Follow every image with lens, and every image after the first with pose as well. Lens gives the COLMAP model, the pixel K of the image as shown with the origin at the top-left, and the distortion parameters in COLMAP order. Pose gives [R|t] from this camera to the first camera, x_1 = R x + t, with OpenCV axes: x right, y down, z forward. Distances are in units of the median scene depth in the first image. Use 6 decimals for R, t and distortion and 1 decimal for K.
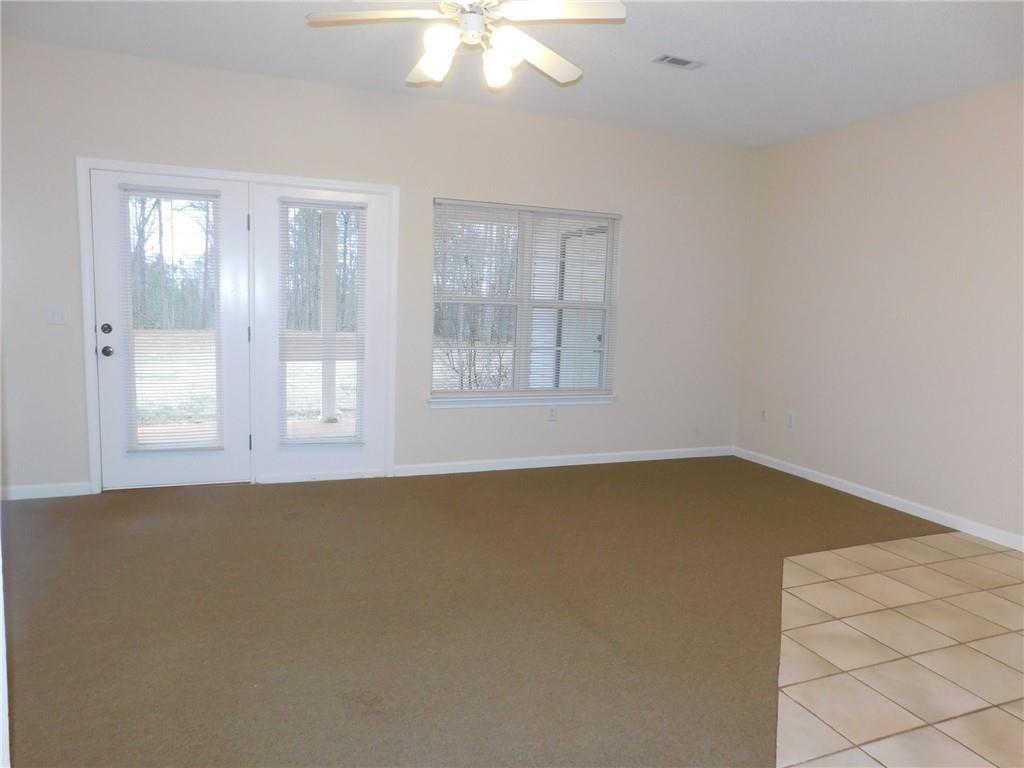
lens RADIAL K [[679.8, 0, 510.1], [0, 679.8, 382.0], [0, 0, 1]] dist [-0.036361, 0.001958]
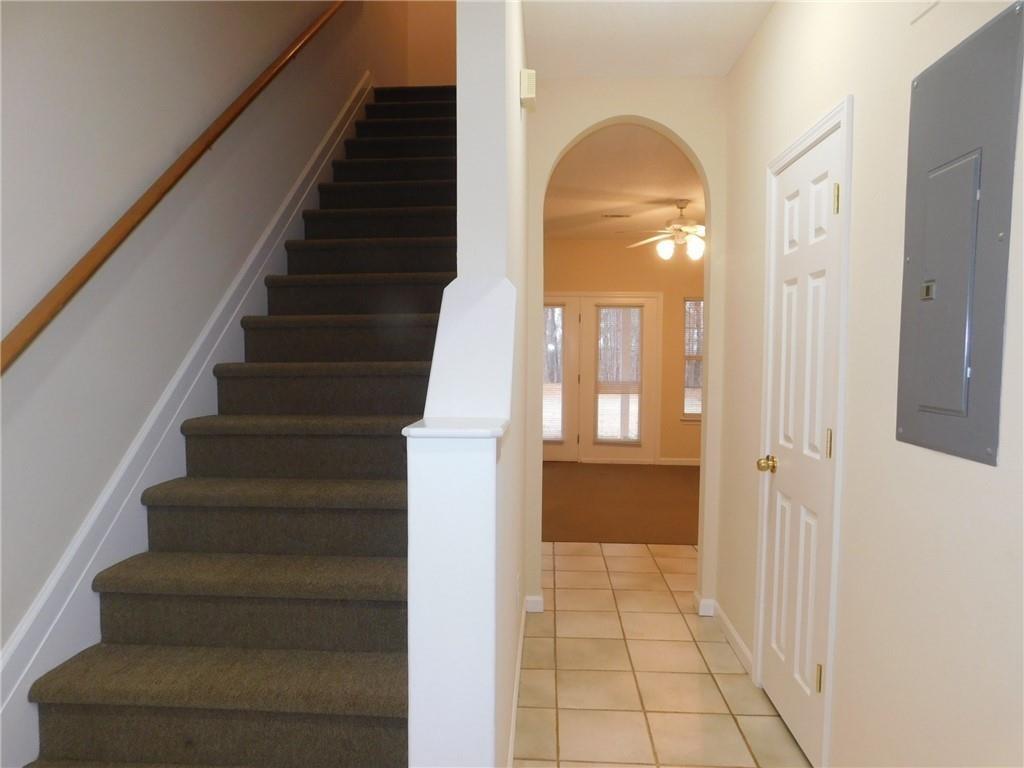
lens RADIAL K [[679.8, 0, 510.1], [0, 679.8, 382.0], [0, 0, 1]] dist [-0.036361, 0.001958]
pose [[0.903465, -0.010966, -0.428521, 0.226754], [-0.025616, 0.996505, -0.079508, 0.086942], [0.427895, 0.082809, 0.900027, -0.715435]]
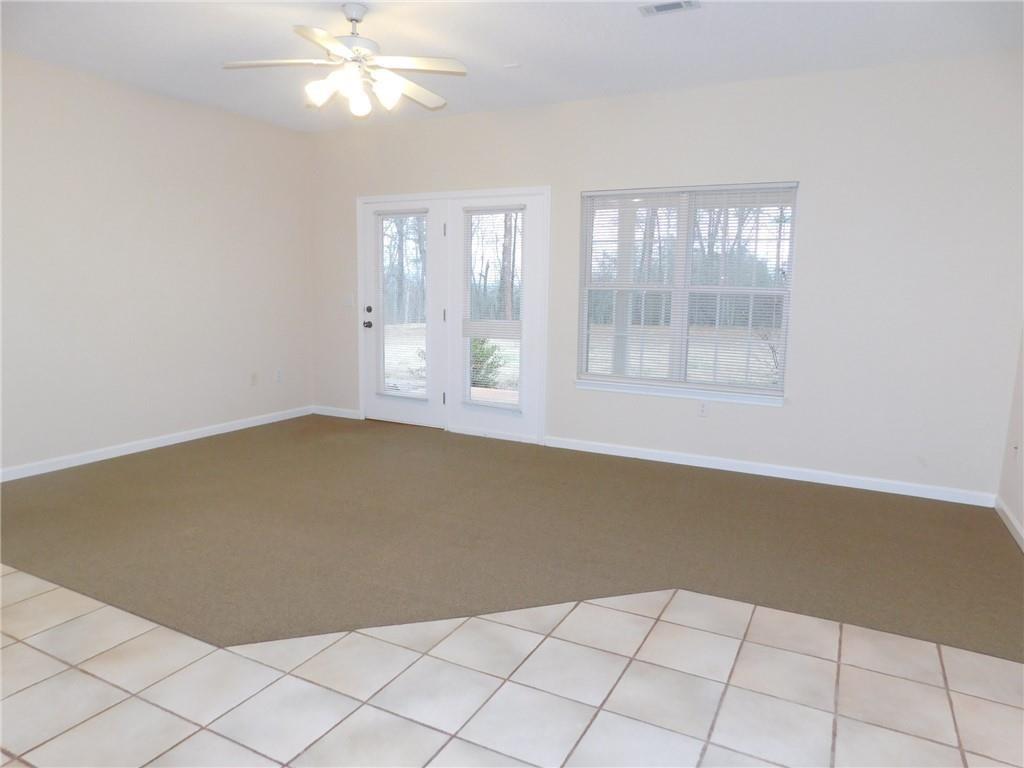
lens RADIAL K [[679.8, 0, 510.1], [0, 679.8, 382.0], [0, 0, 1]] dist [-0.036361, 0.001958]
pose [[0.647013, 0.083797, -0.757860, 0.690160], [-0.087208, 0.995553, 0.035626, -0.000008], [0.757475, 0.043041, 0.651444, 0.239525]]
